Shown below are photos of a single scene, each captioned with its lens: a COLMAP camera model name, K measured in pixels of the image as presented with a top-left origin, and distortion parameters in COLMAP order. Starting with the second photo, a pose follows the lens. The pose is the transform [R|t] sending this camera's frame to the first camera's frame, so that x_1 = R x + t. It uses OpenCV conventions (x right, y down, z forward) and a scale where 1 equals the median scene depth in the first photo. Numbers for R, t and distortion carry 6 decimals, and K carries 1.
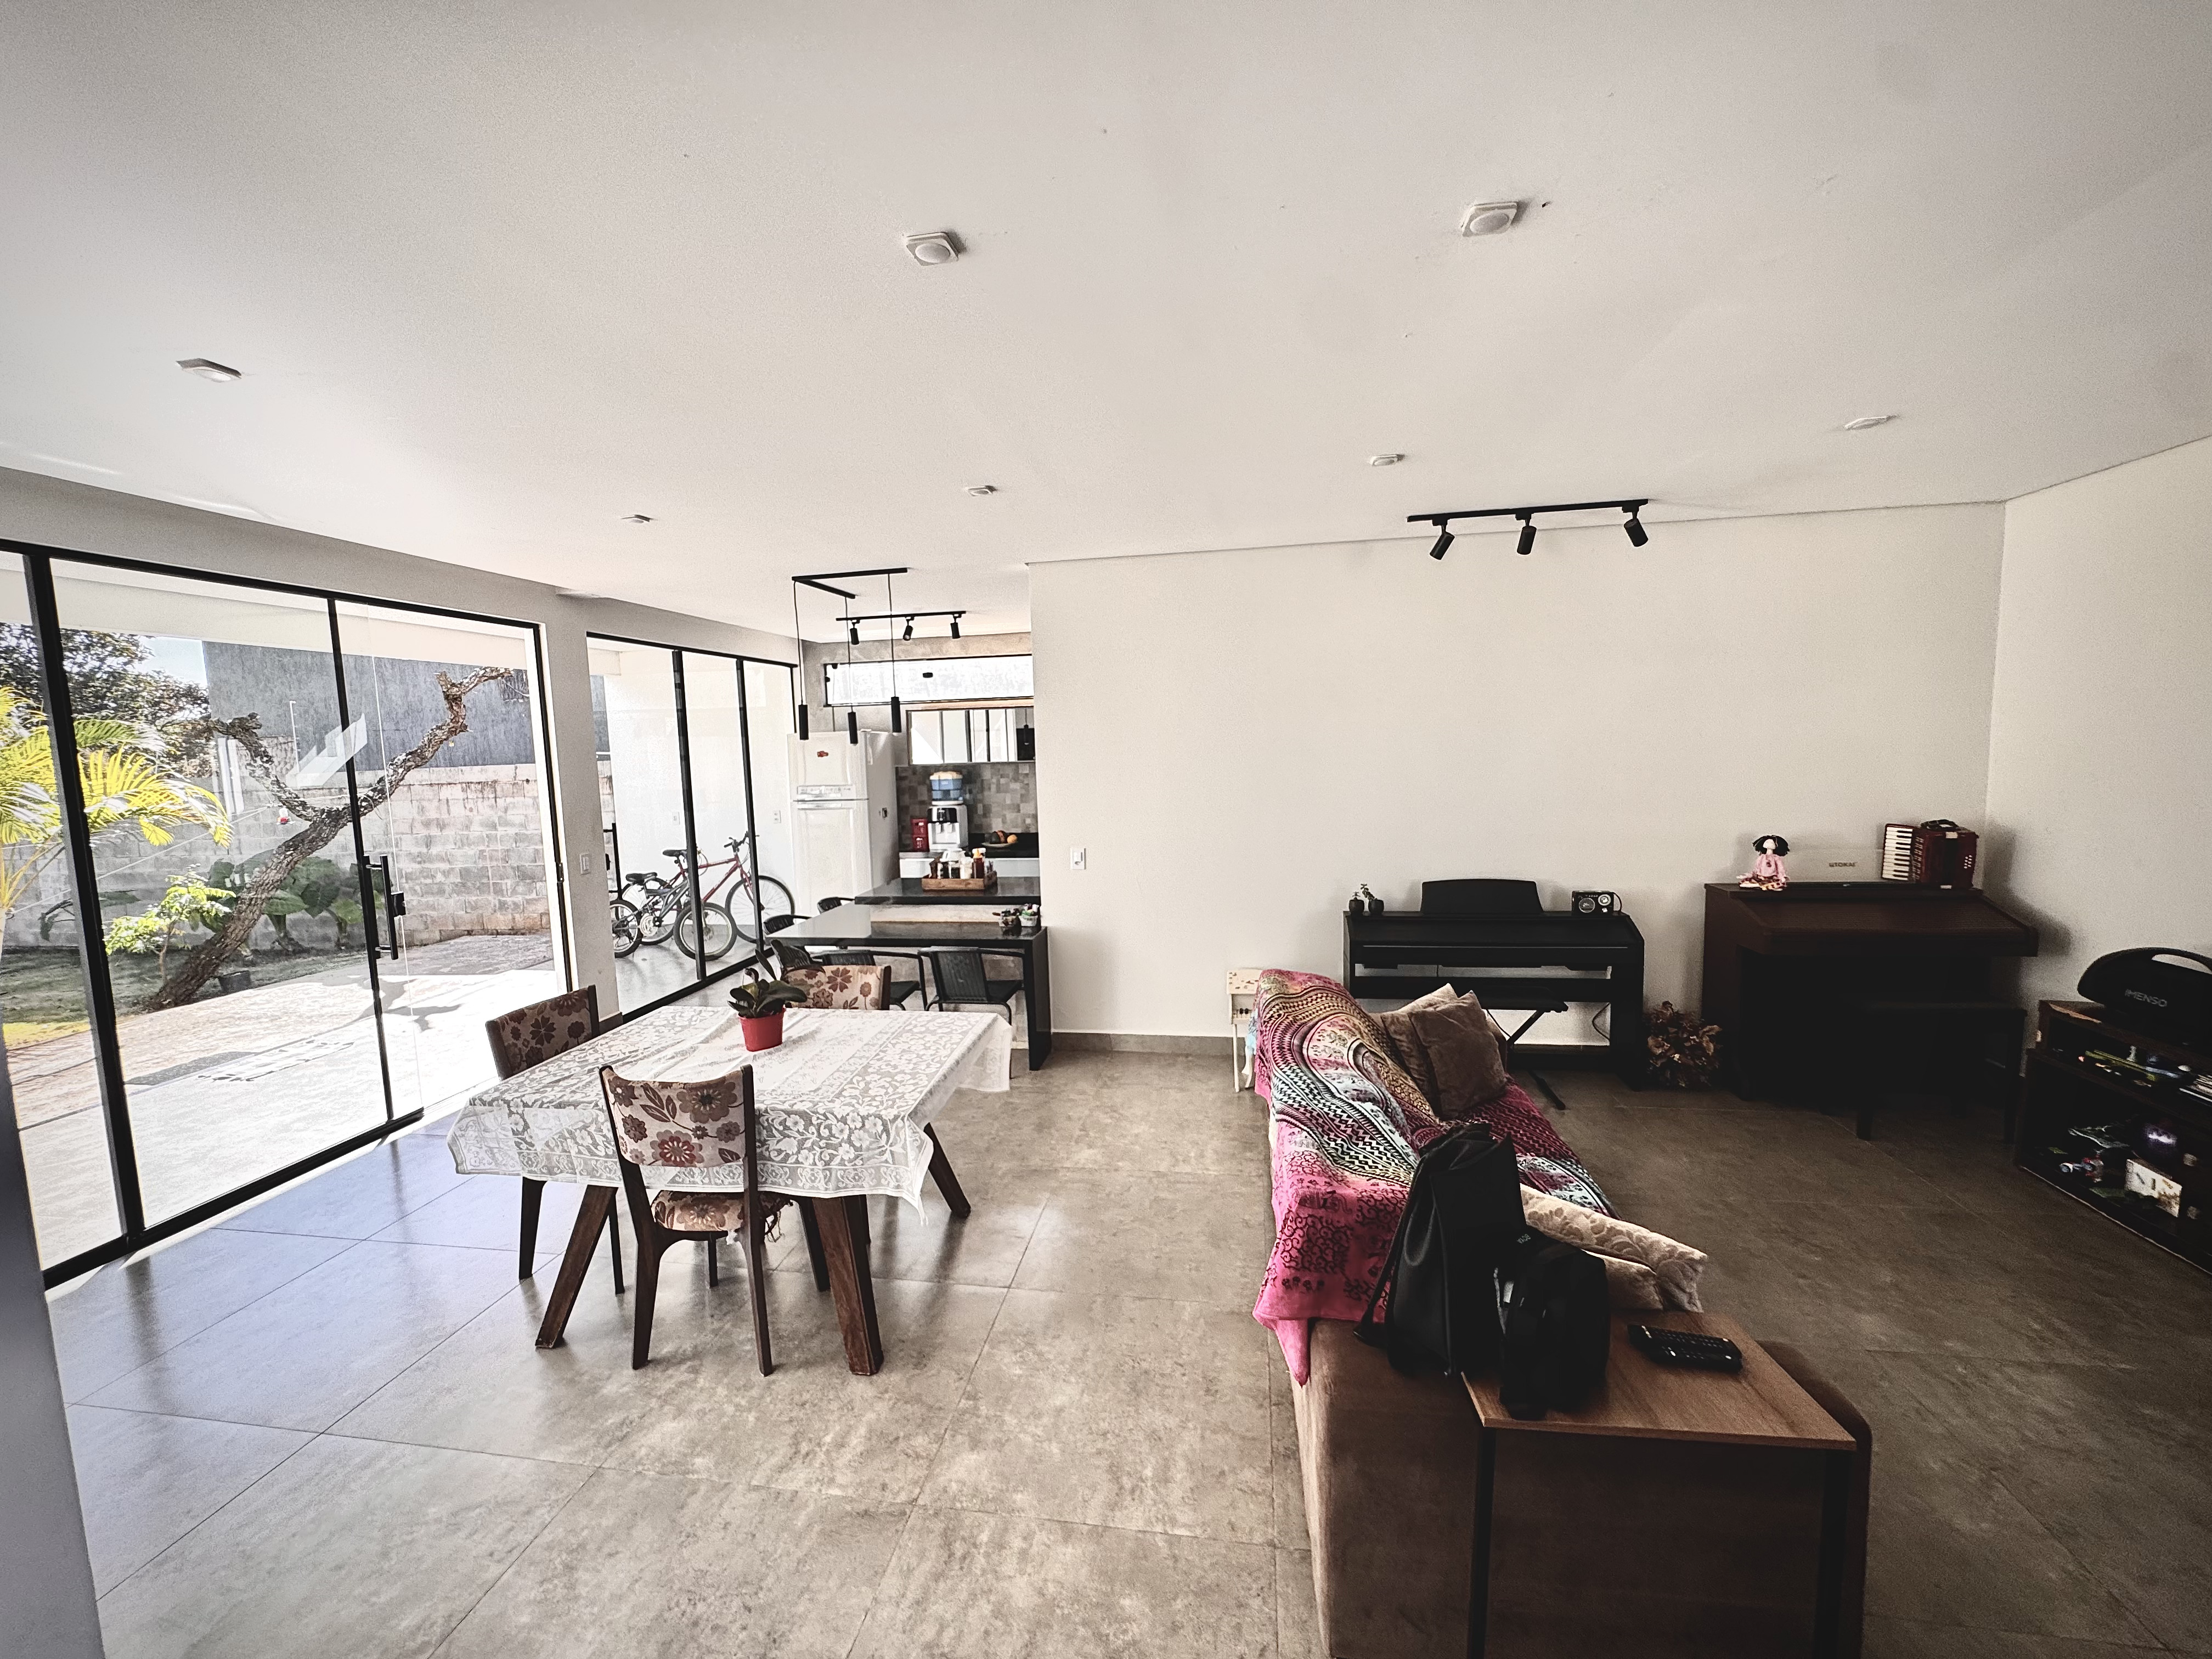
lens RADIAL K [[883.0, 0, 1102.4], [0, 883.0, 826.6], [0, 0, 1]] dist [-0.004299, 0.000431]
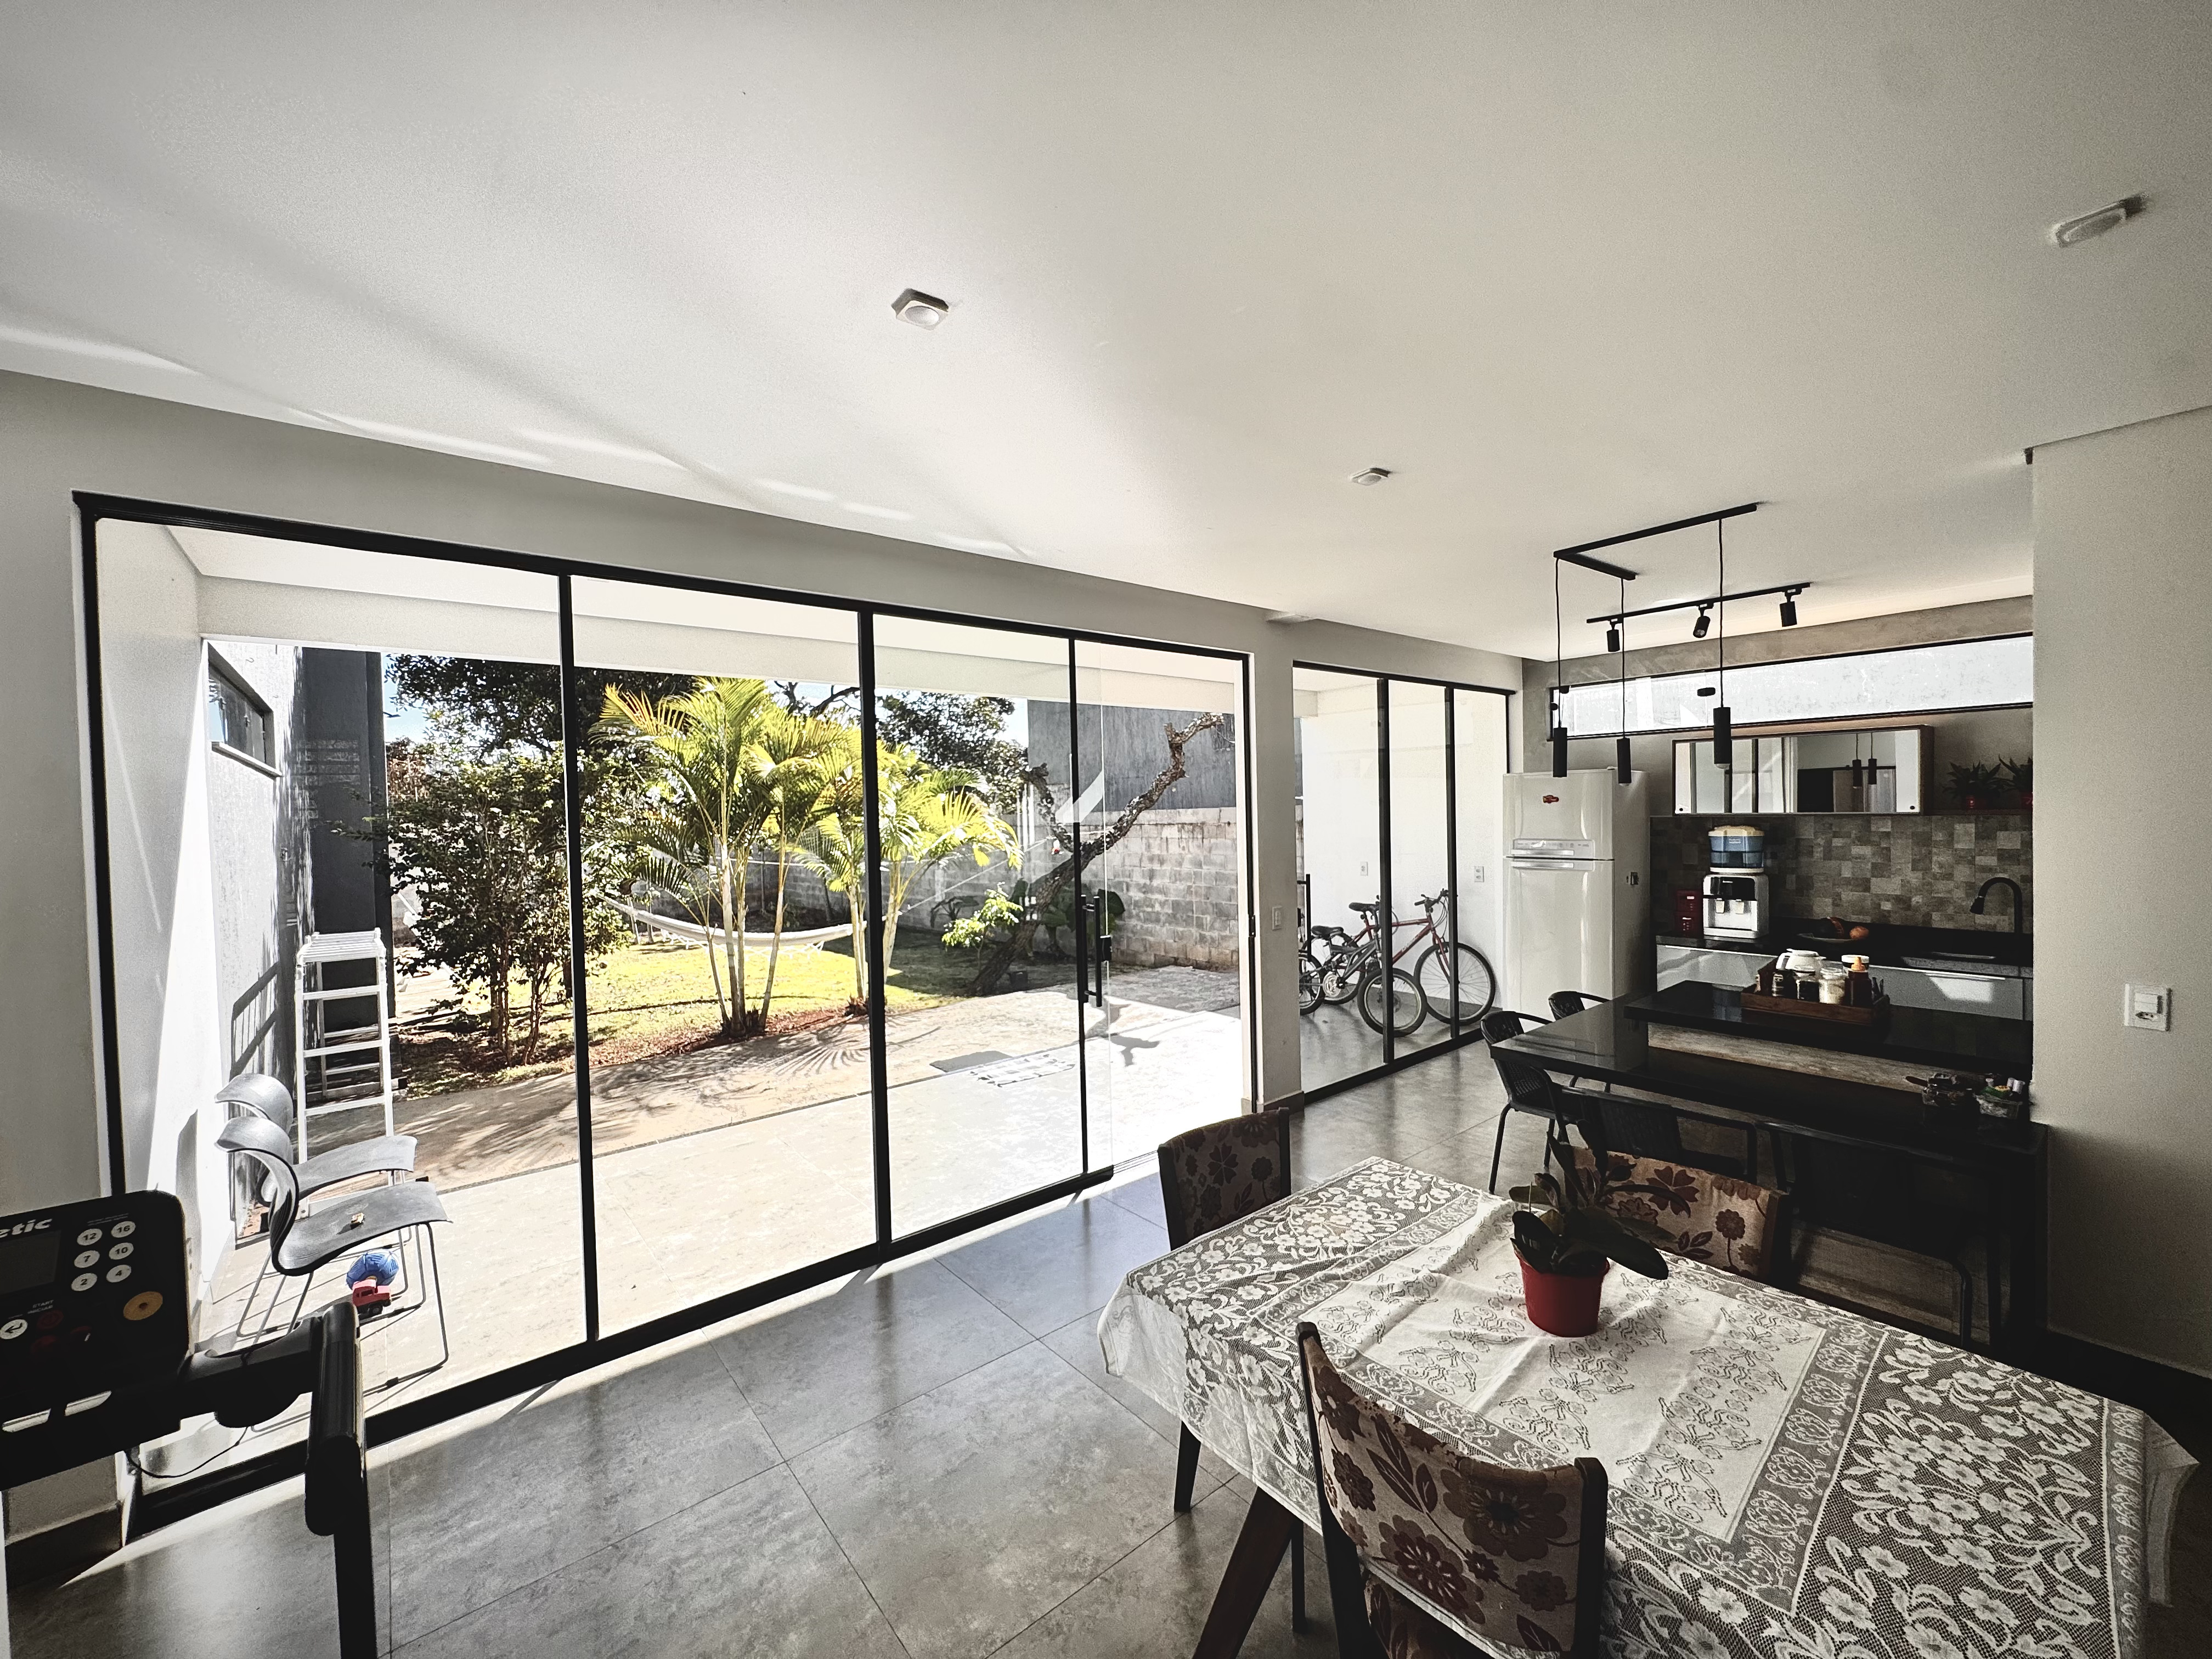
lens RADIAL K [[883.0, 0, 1101.9], [0, 883.0, 828.2], [0, 0, 1]] dist [-0.004299, 0.000431]
pose [[0.750601, 0.028867, -0.660125, -0.117916], [-0.063583, 0.997564, -0.028675, -0.010530], [0.657690, 0.063496, 0.750608, 0.183730]]
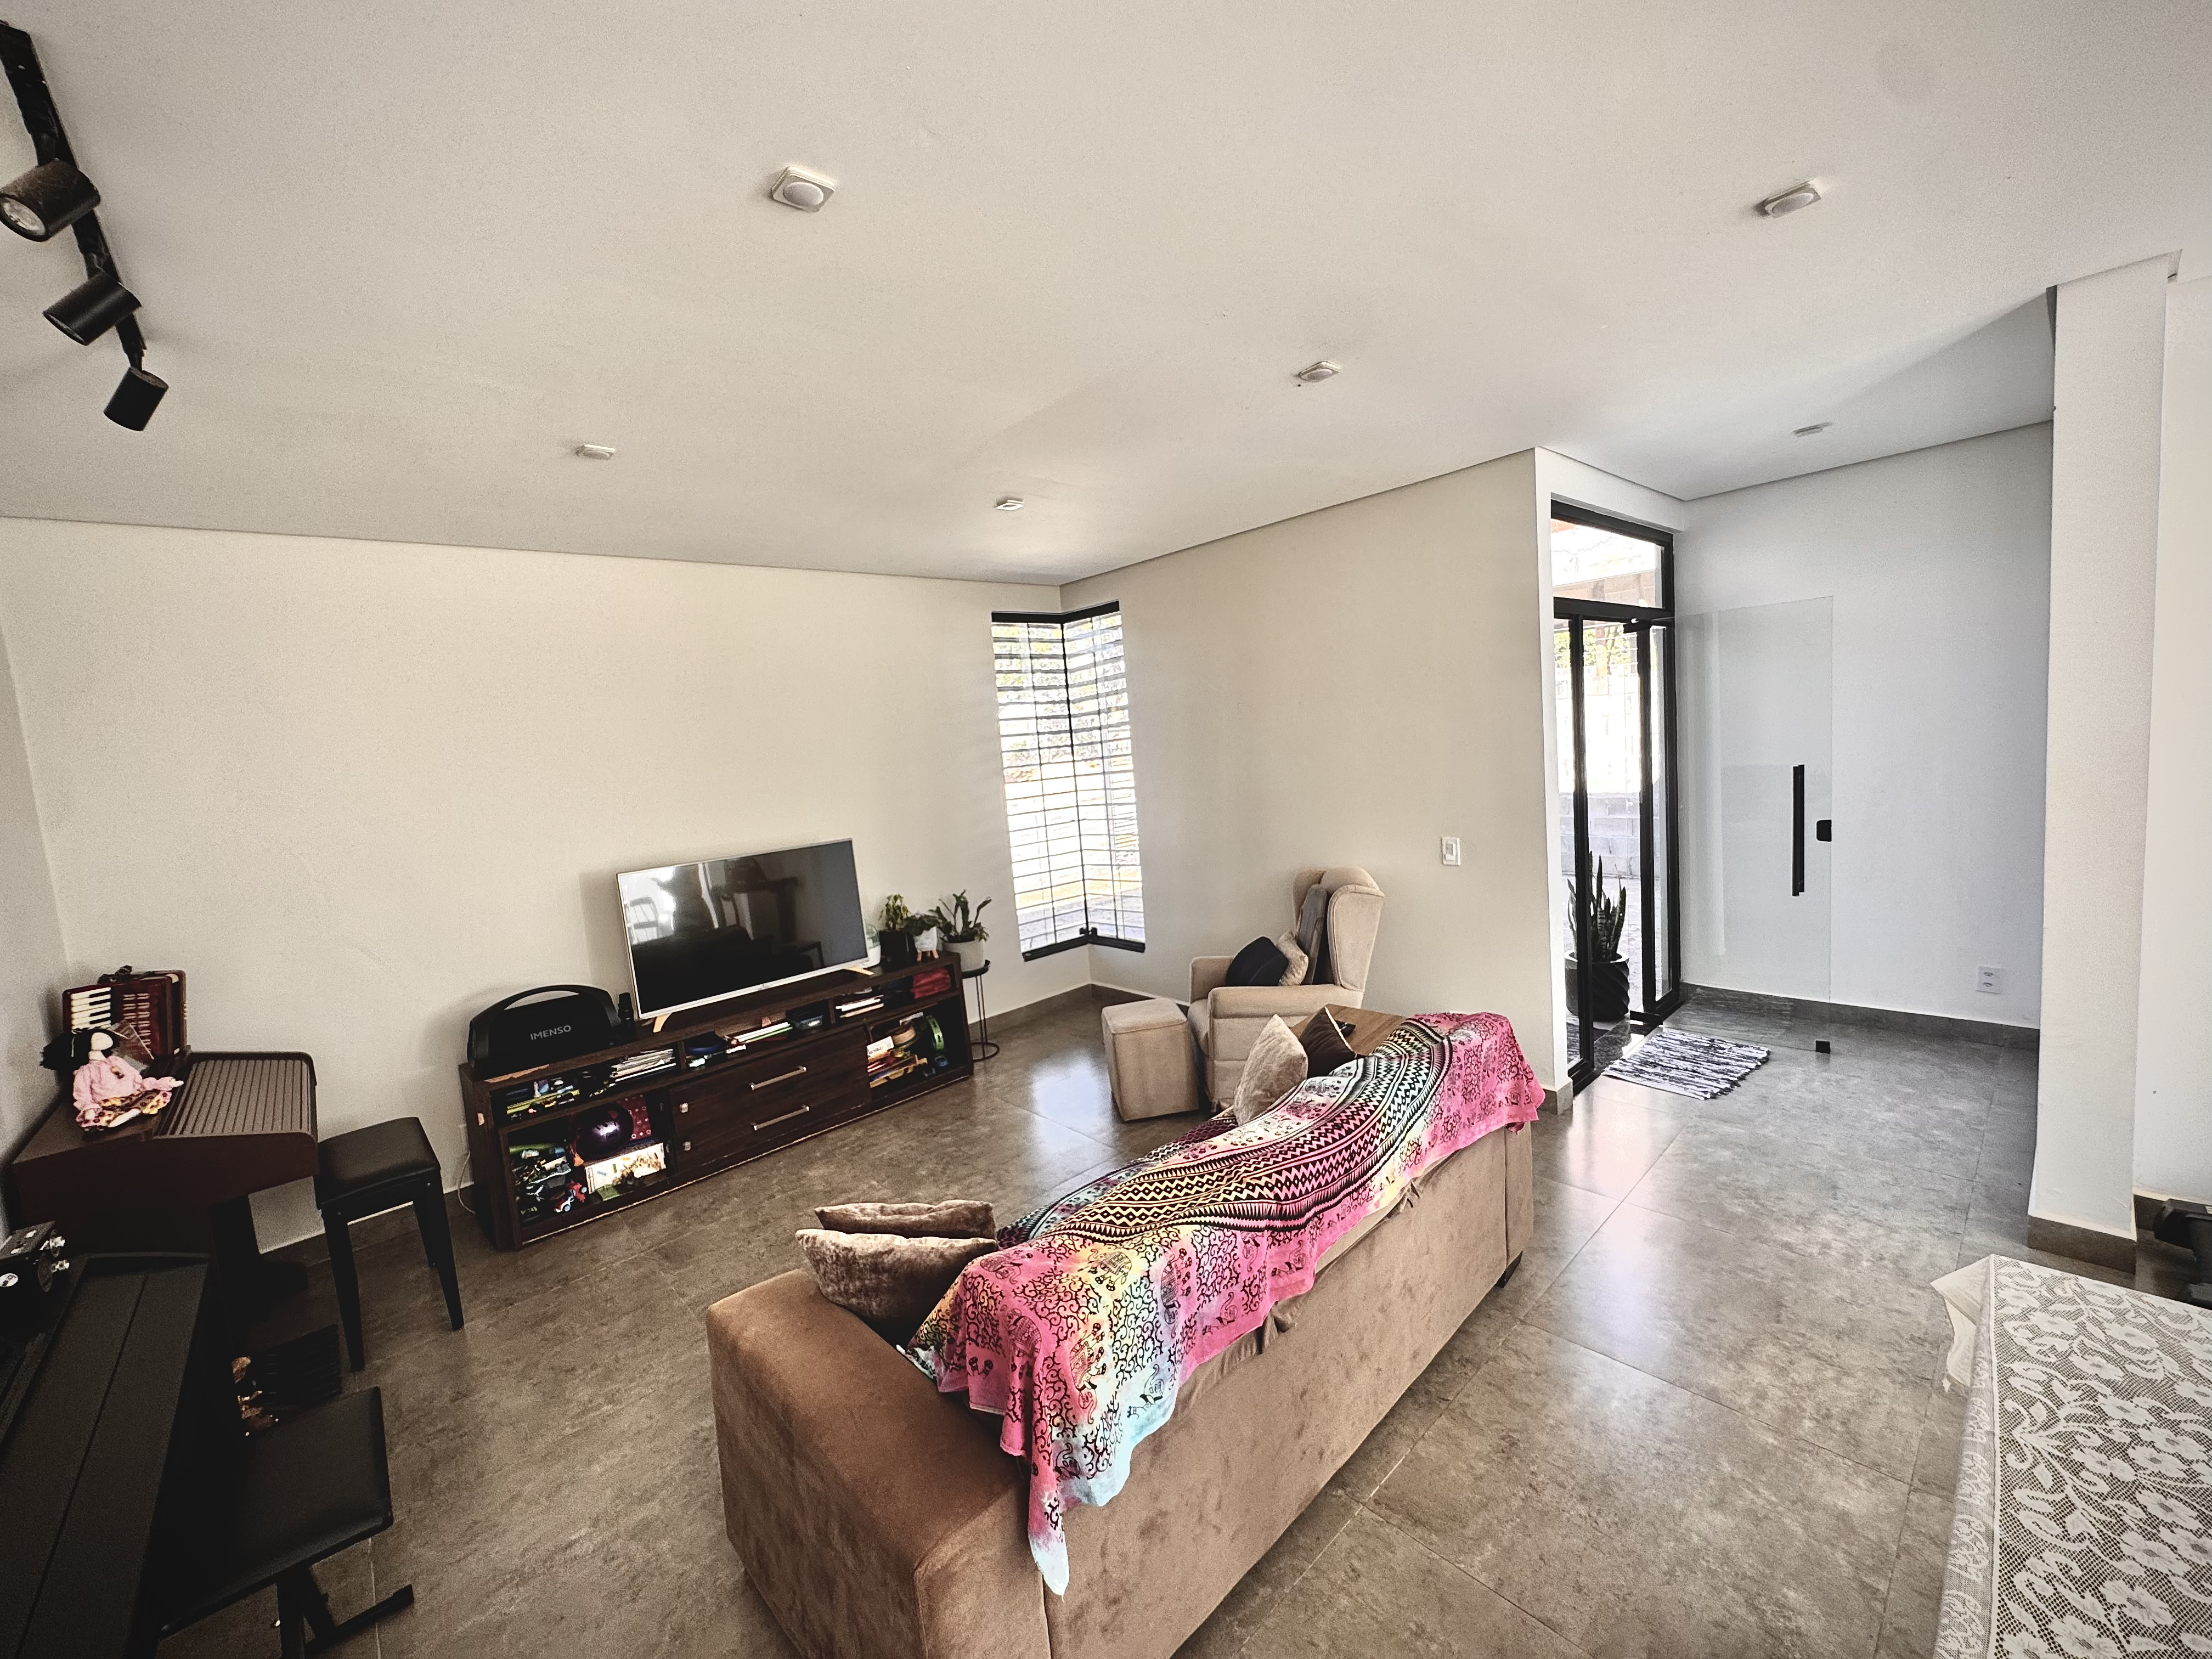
lens RADIAL K [[883.0, 0, 1105.8], [0, 883.0, 828.2], [0, 0, 1]] dist [-0.004299, 0.000431]
pose [[-0.776926, 0.031640, 0.628796, -0.052488], [0.165786, 0.973770, 0.155844, -0.061592], [-0.607372, 0.225325, -0.761793, 0.685769]]
